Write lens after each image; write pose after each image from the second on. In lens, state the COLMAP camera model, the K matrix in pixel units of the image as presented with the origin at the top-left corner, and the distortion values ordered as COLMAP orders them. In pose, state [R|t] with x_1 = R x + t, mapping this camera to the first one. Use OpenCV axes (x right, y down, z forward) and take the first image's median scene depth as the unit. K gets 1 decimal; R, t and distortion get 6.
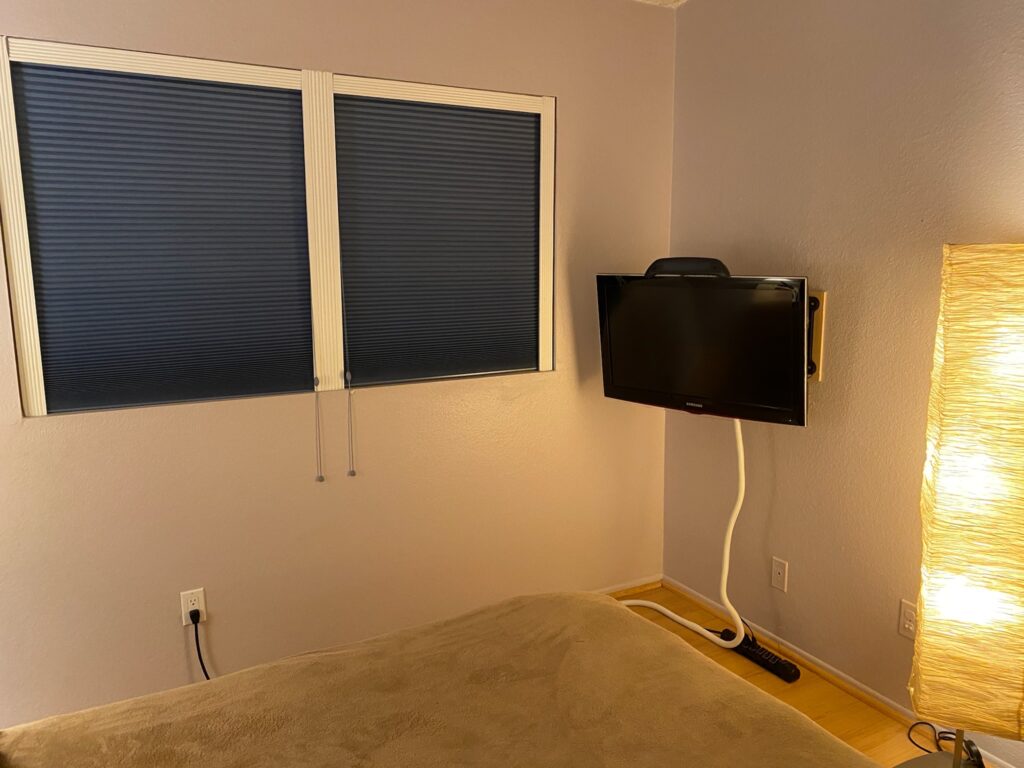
lens RADIAL K [[789.6, 0, 516.3], [0, 789.6, 374.9], [0, 0, 1]] dist [0.021338, -0.012788]
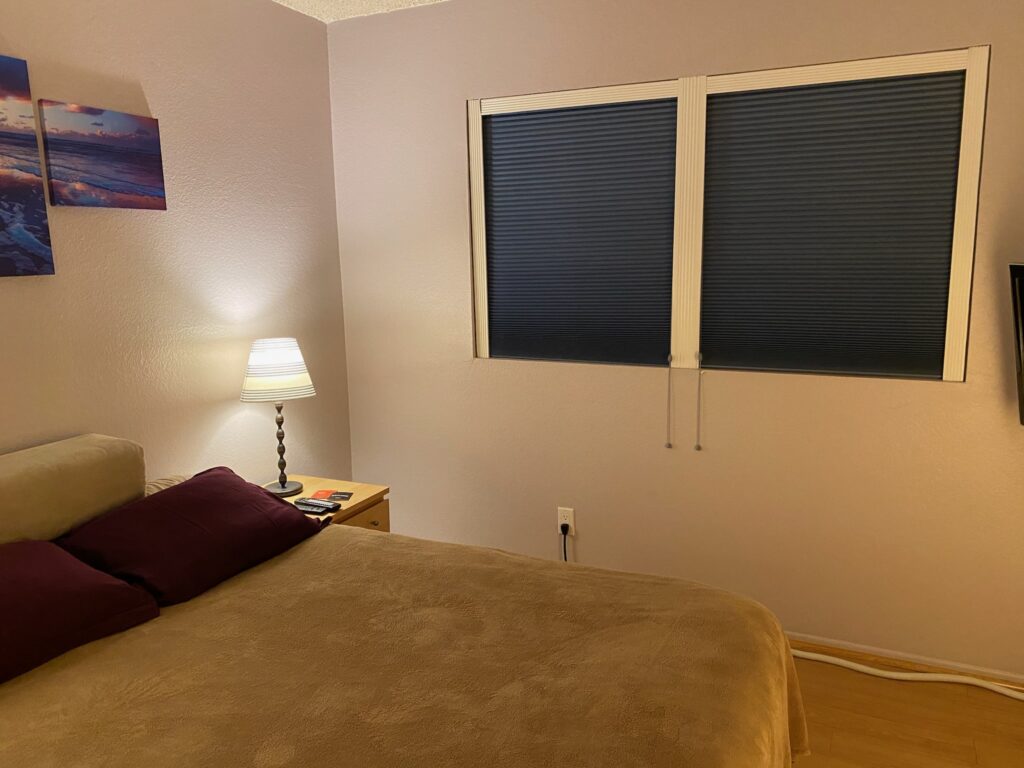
lens RADIAL K [[789.6, 0, 516.2], [0, 789.6, 384.9], [0, 0, 1]] dist [0.021338, -0.012788]
pose [[0.582144, 0.132654, -0.802191, 0.543849], [-0.112693, 0.990243, 0.081971, -0.022265], [0.805238, 0.042683, 0.591414, 0.169490]]
